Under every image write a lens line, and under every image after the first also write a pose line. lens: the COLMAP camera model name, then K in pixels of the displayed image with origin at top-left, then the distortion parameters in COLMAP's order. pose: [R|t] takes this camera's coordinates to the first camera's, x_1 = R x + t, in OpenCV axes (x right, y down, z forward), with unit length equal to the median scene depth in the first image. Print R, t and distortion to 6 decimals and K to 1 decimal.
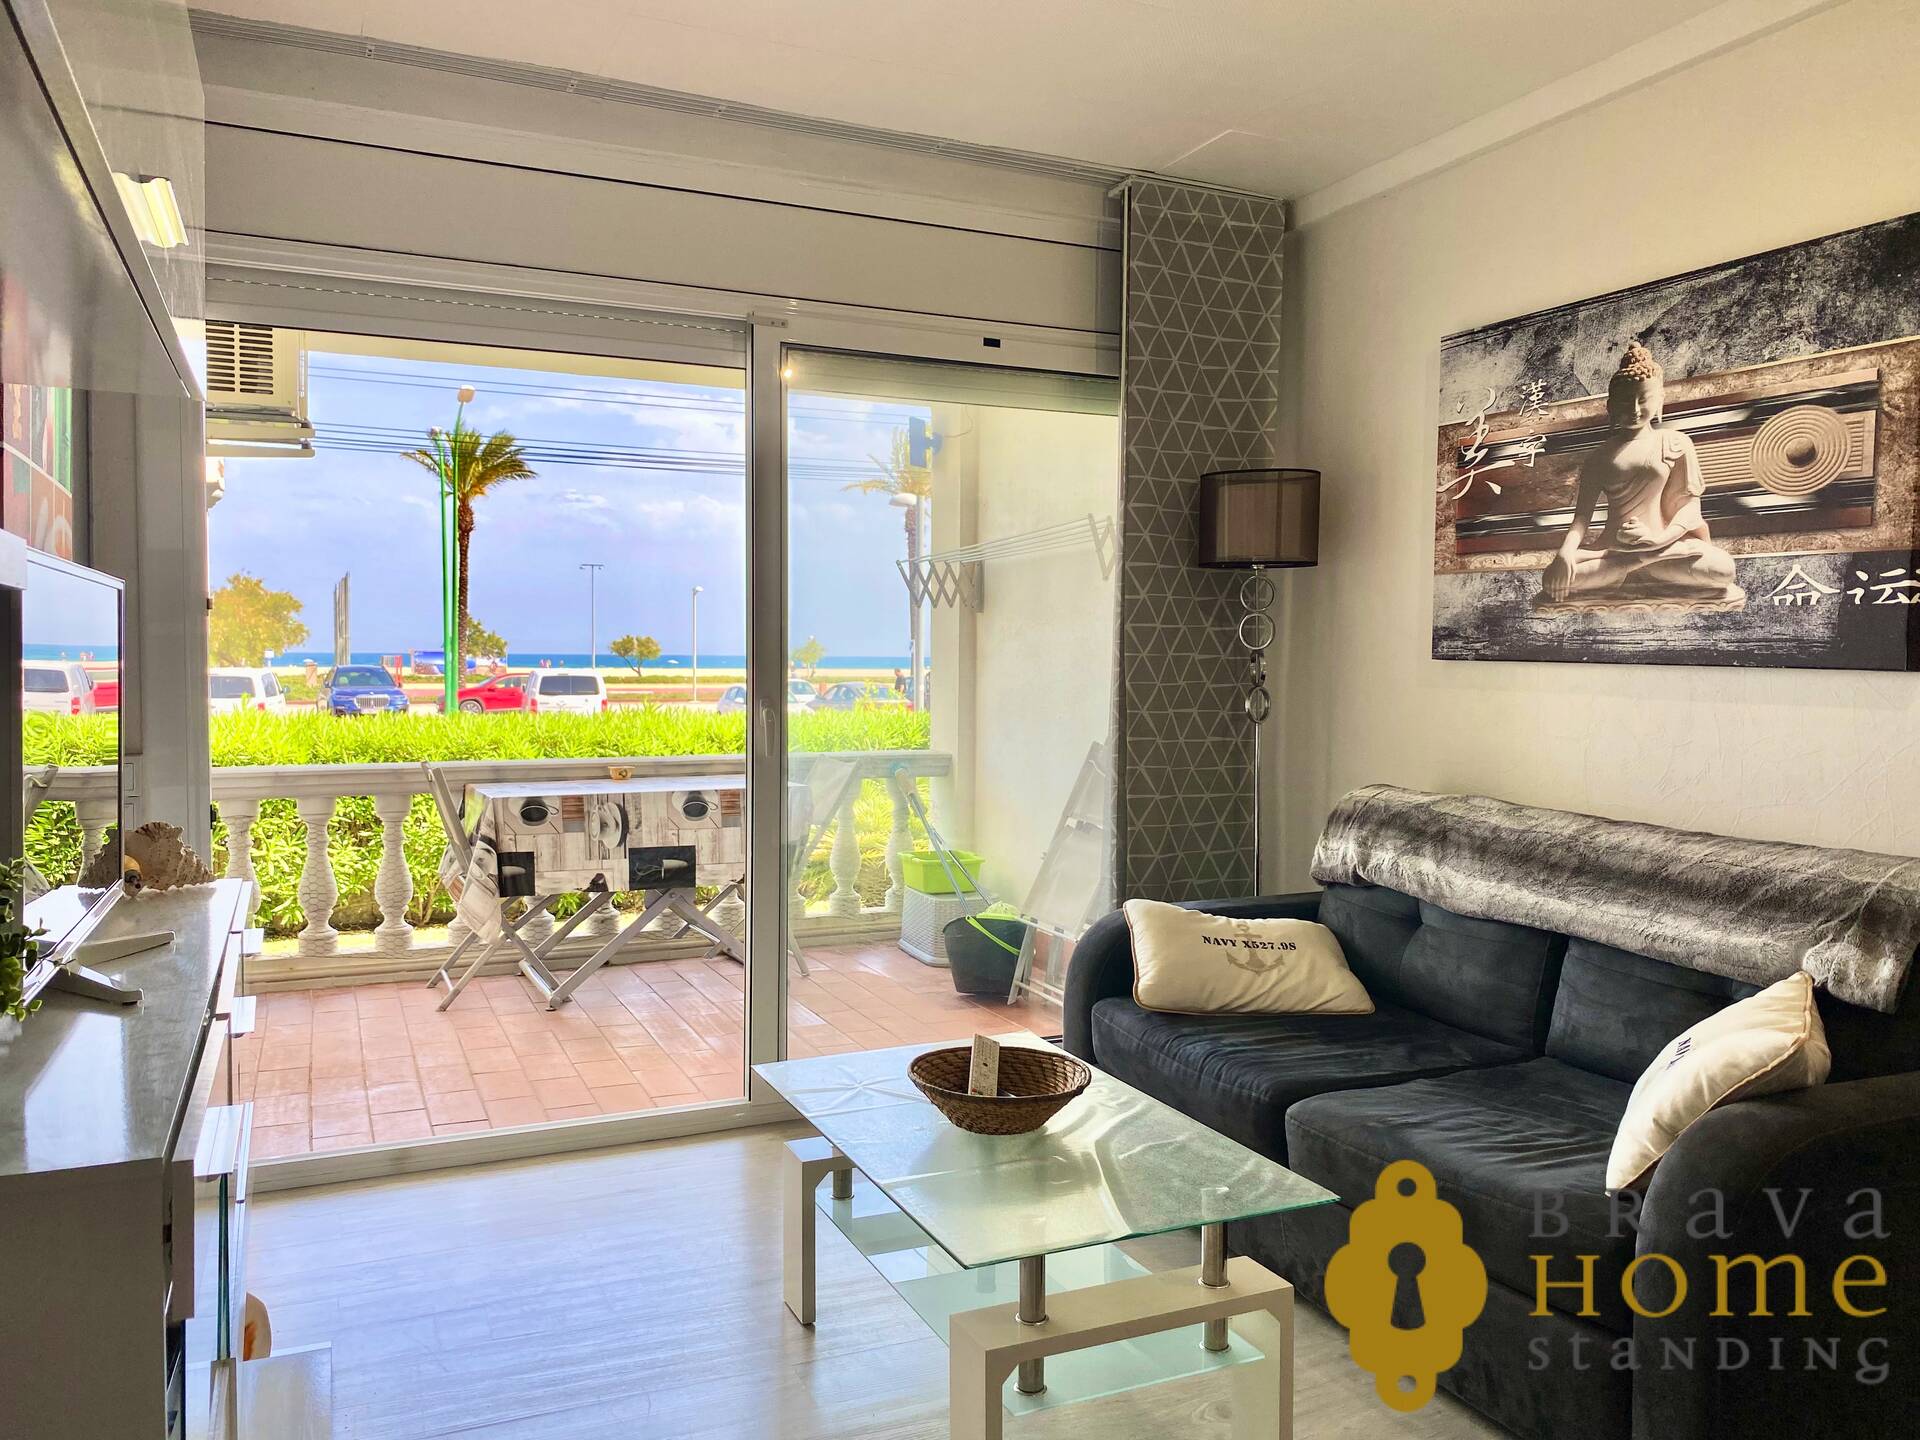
lens RADIAL K [[1469.2, 0, 966.1], [0, 1469.2, 716.3], [0, 0, 1]] dist [0.054363, -0.058592]
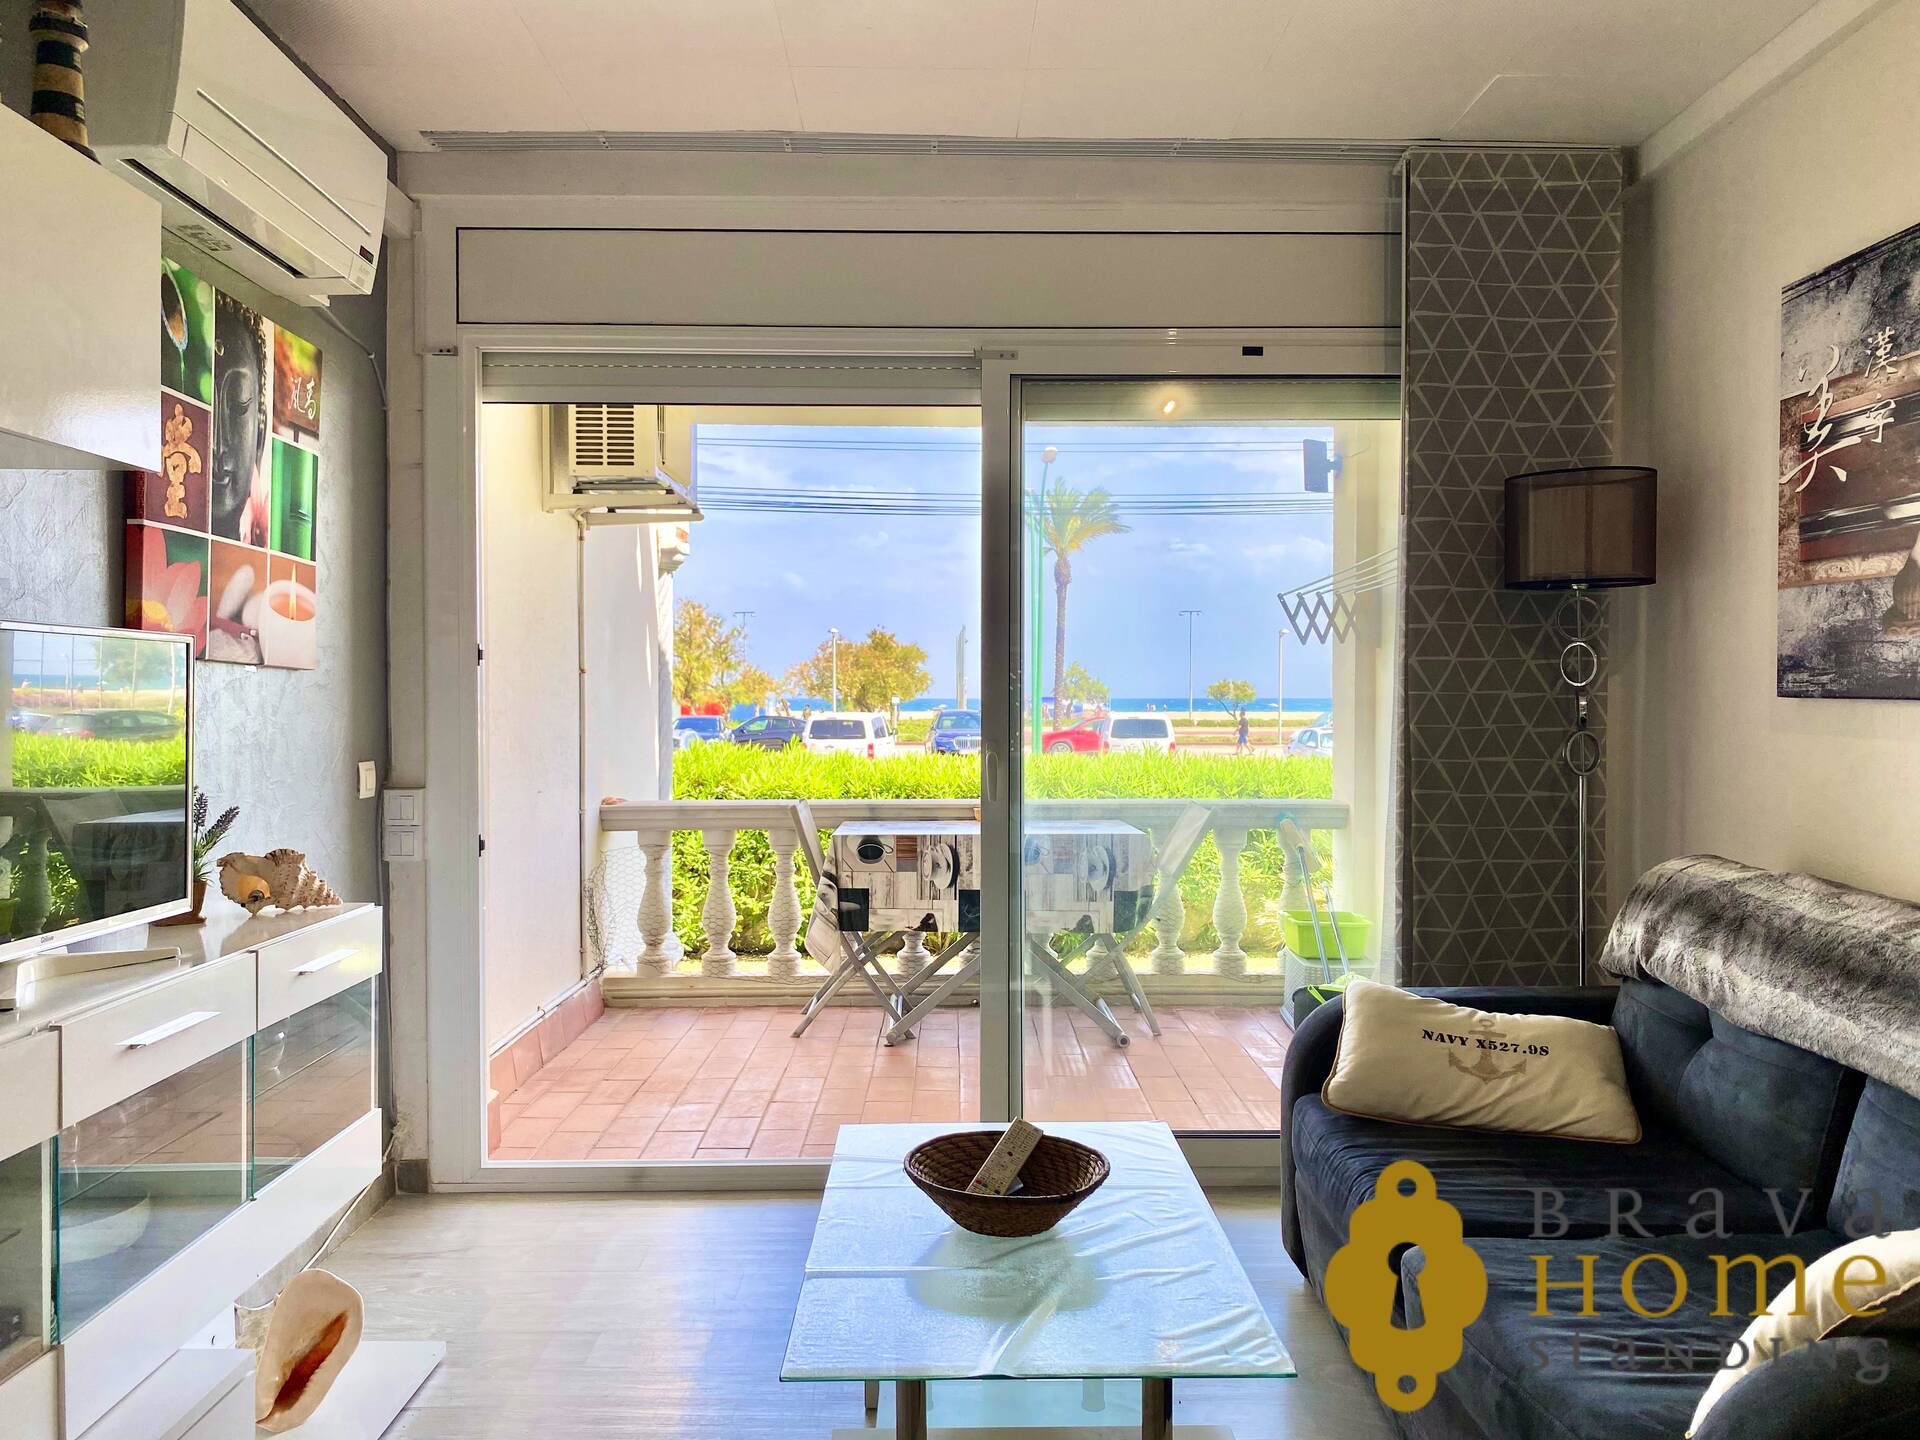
lens RADIAL K [[1467.0, 0, 960.0], [0, 1467.0, 720.0], [0, 0, 1]] dist [0.002470, 0.000741]
pose [[0.916368, -0.000262, -0.400337, 0.236885], [-0.010547, 0.999637, -0.024797, -0.002559], [0.400198, 0.026945, 0.916033, 0.118273]]
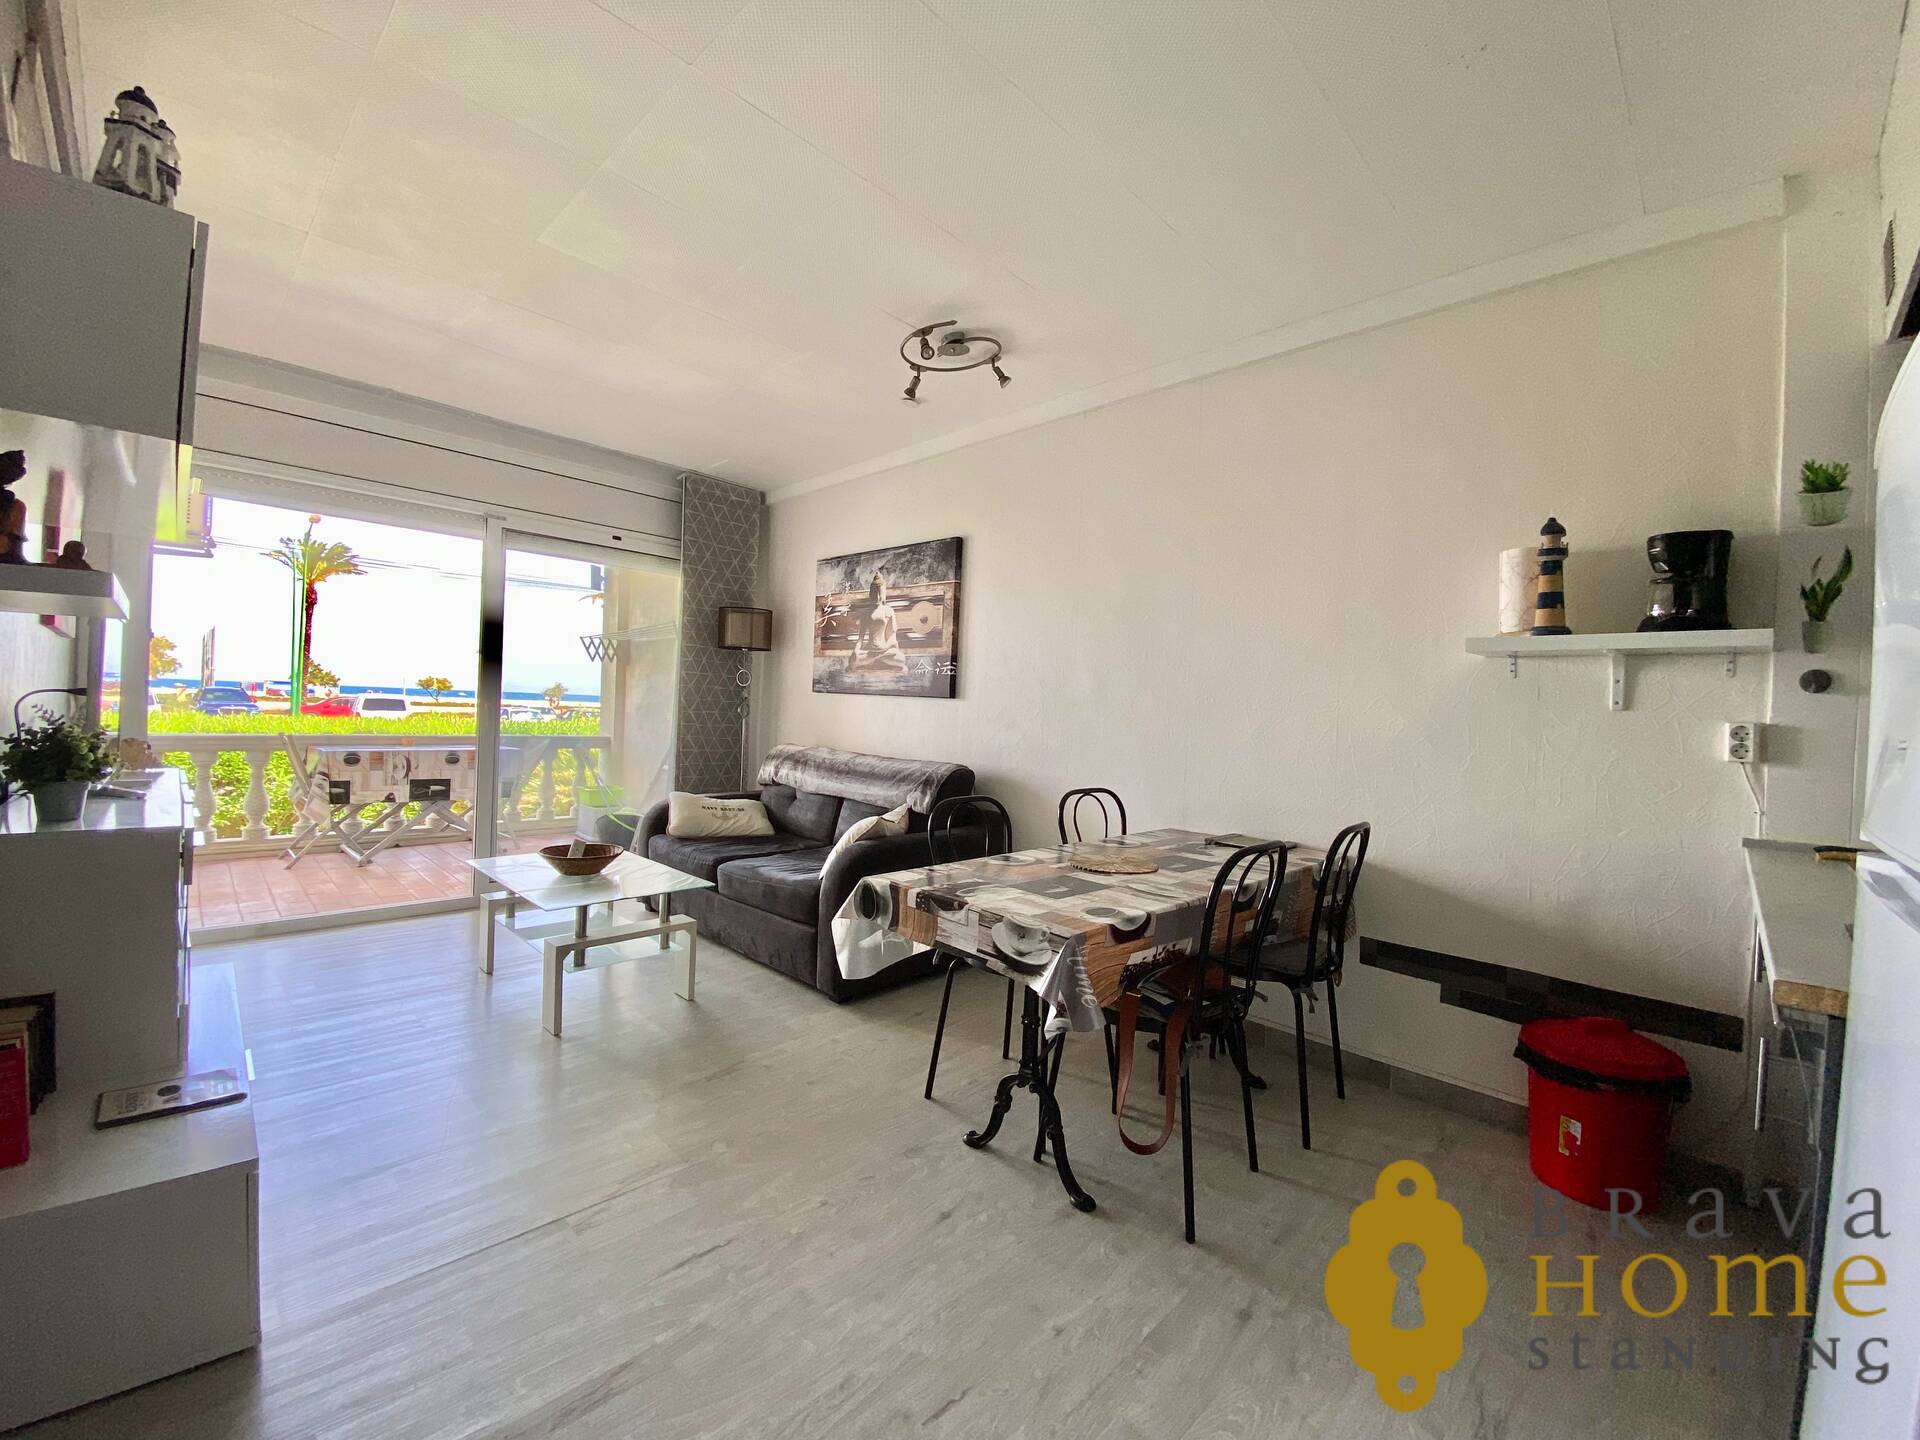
lens RADIAL K [[771.7, 0, 960.7], [0, 771.7, 725.4], [0, 0, 1]] dist [0.055166, -0.044428]
pose [[0.932242, 0.023112, 0.361095, 0.089276], [-0.018889, 0.999706, -0.015220, 0.031226], [-0.361341, 0.007368, 0.932405, -0.272251]]
